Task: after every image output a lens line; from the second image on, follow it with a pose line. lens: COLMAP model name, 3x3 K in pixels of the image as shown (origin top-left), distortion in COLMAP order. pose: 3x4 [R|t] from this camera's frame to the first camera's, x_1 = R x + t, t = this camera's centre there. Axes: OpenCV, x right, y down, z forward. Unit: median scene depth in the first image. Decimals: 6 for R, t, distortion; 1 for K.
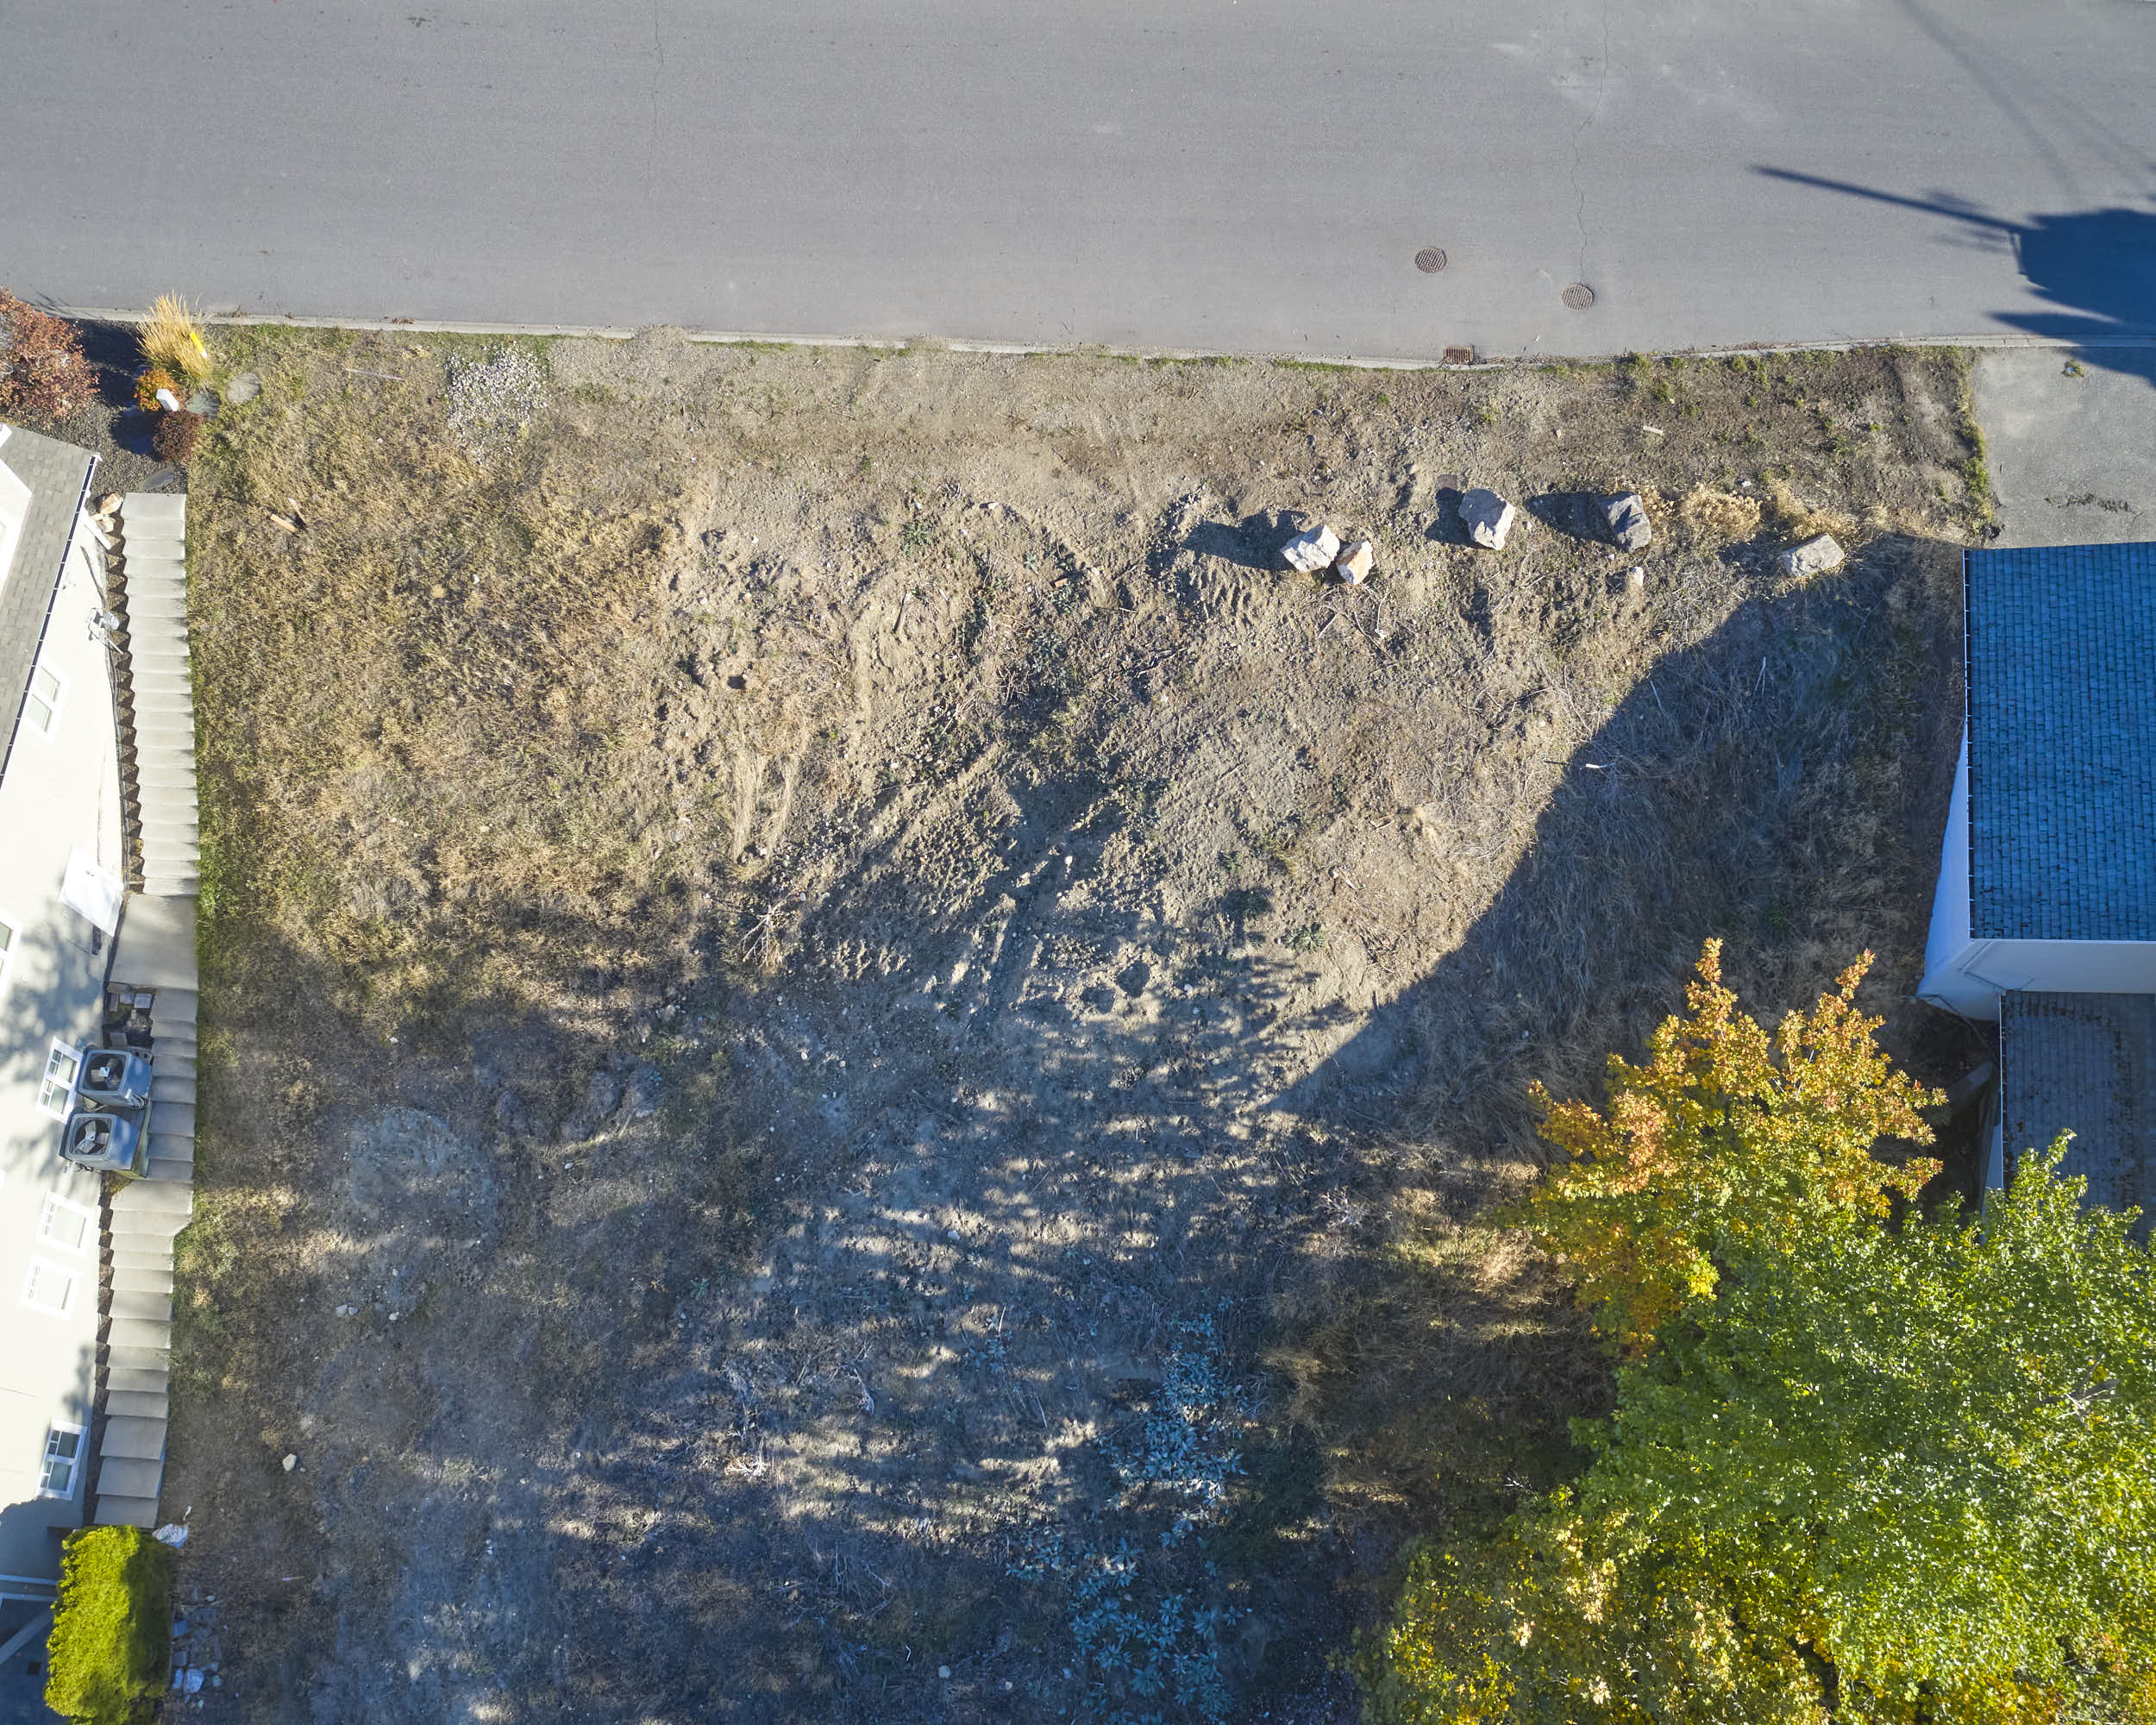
lens RADIAL K [[1976.9, 0, 1078.0], [0, 1976.9, 862.5], [0, 0, 1]] dist [-0.029458, 0.016782]
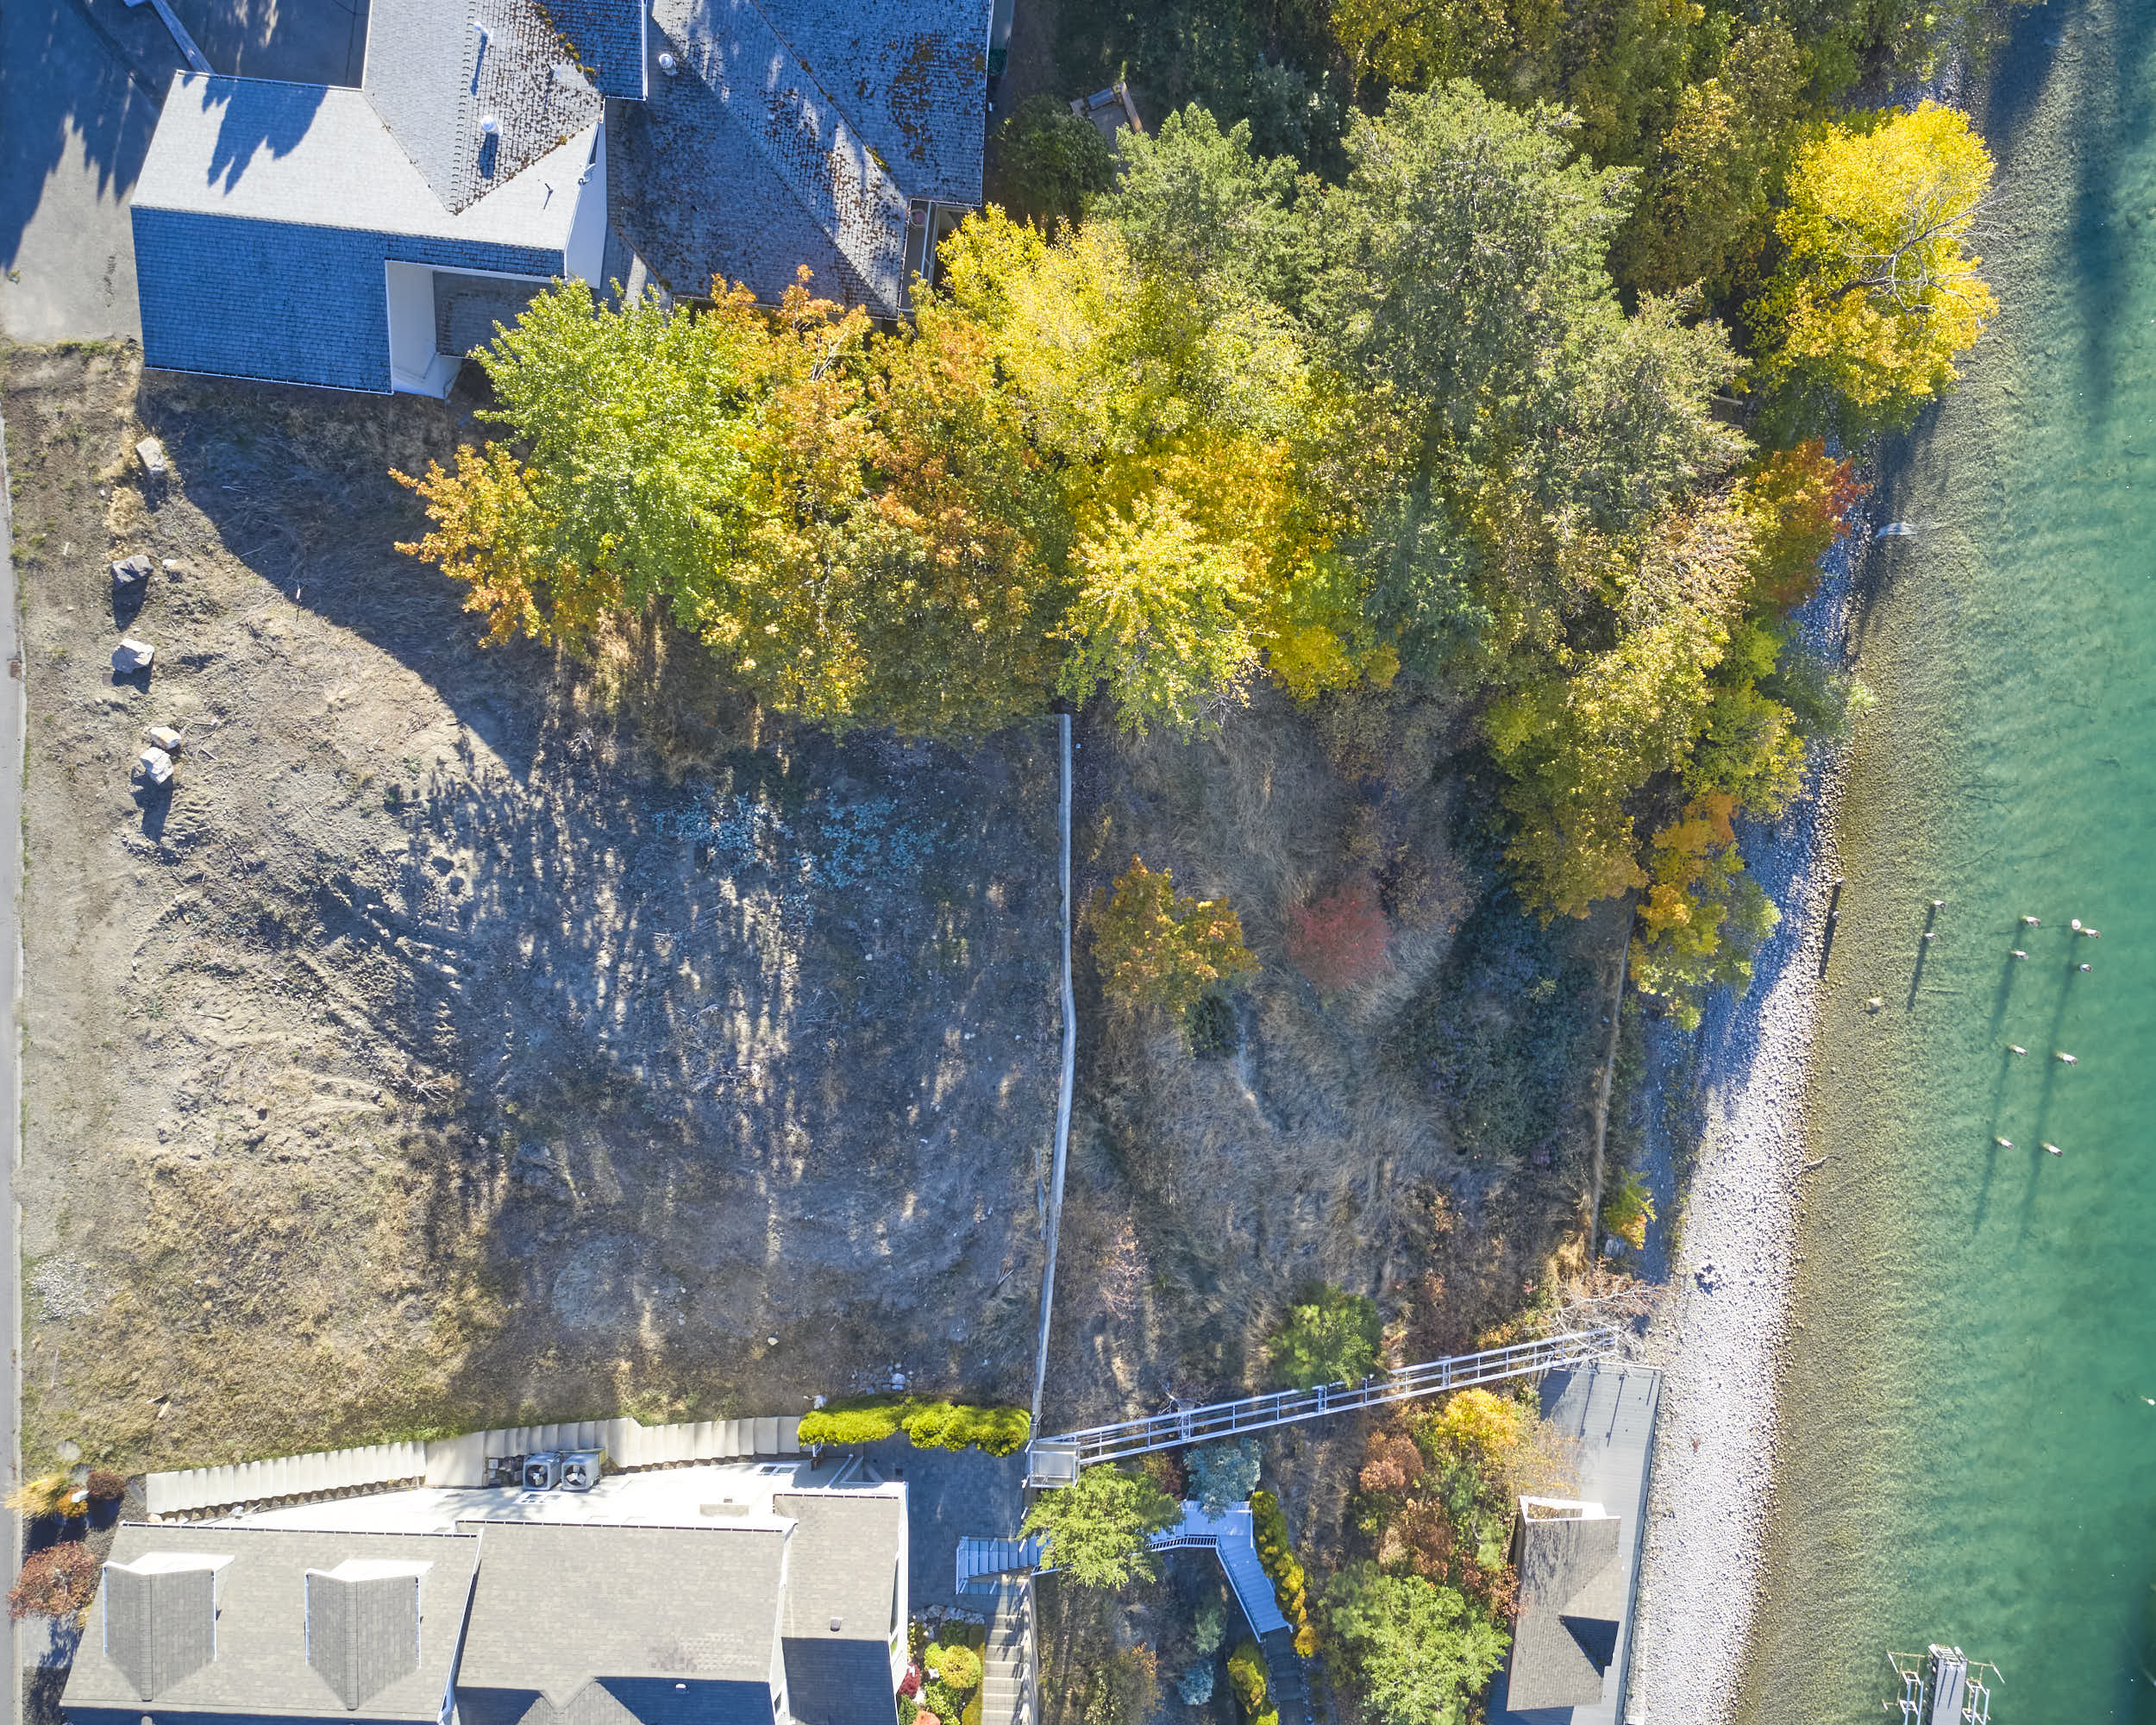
lens RADIAL K [[1967.4, 0, 1319.6], [0, 1967.4, 873.2], [0, 0, 1]] dist [-0.021377, -0.011933]
pose [[-0.040305, -0.999165, 0.006692, -0.019777], [0.932879, -0.035230, 0.358464, 0.153762], [-0.357929, 0.020690, 0.933520, -0.828209]]
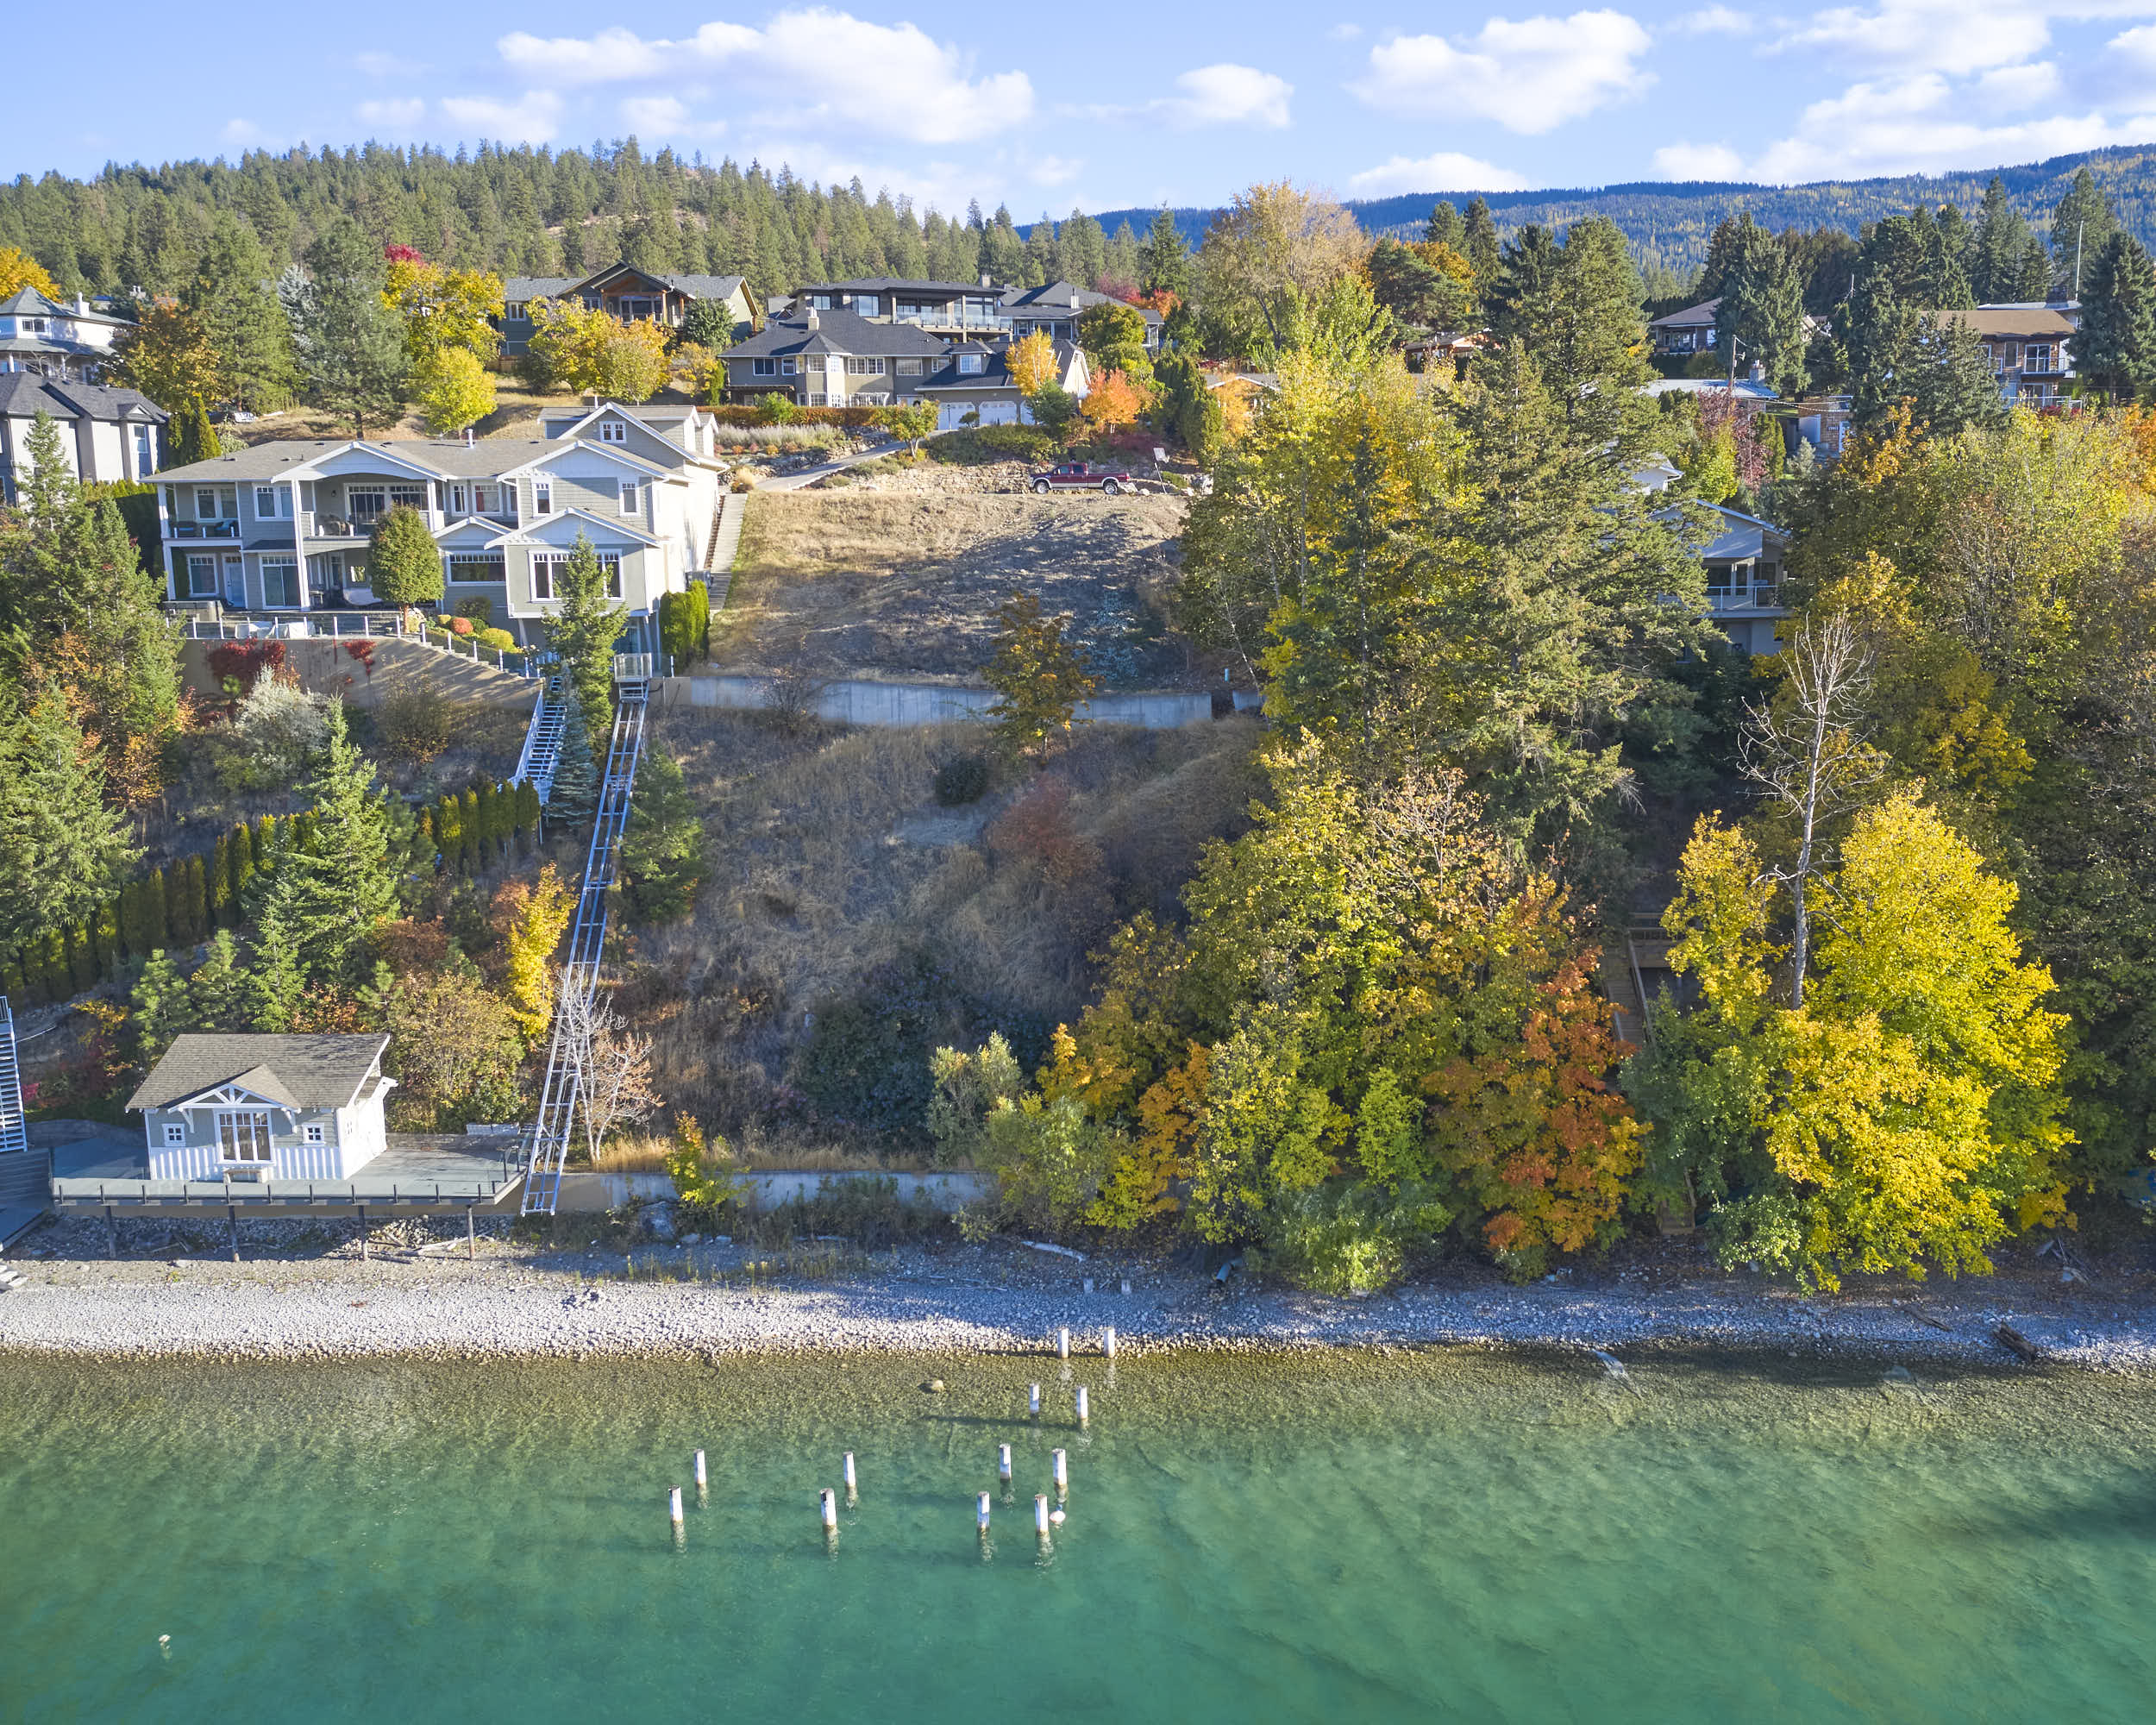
lens RADIAL K [[1945.6, 0, 1189.6], [0, 1945.6, 888.2], [0, 0, 1]] dist [-0.025684, 0.004199]
pose [[0.990815, -0.000411, 0.135220, -0.196916], [0.114404, 0.535644, -0.836658, 2.700222], [-0.072086, 0.844444, 0.530772, -0.093937]]
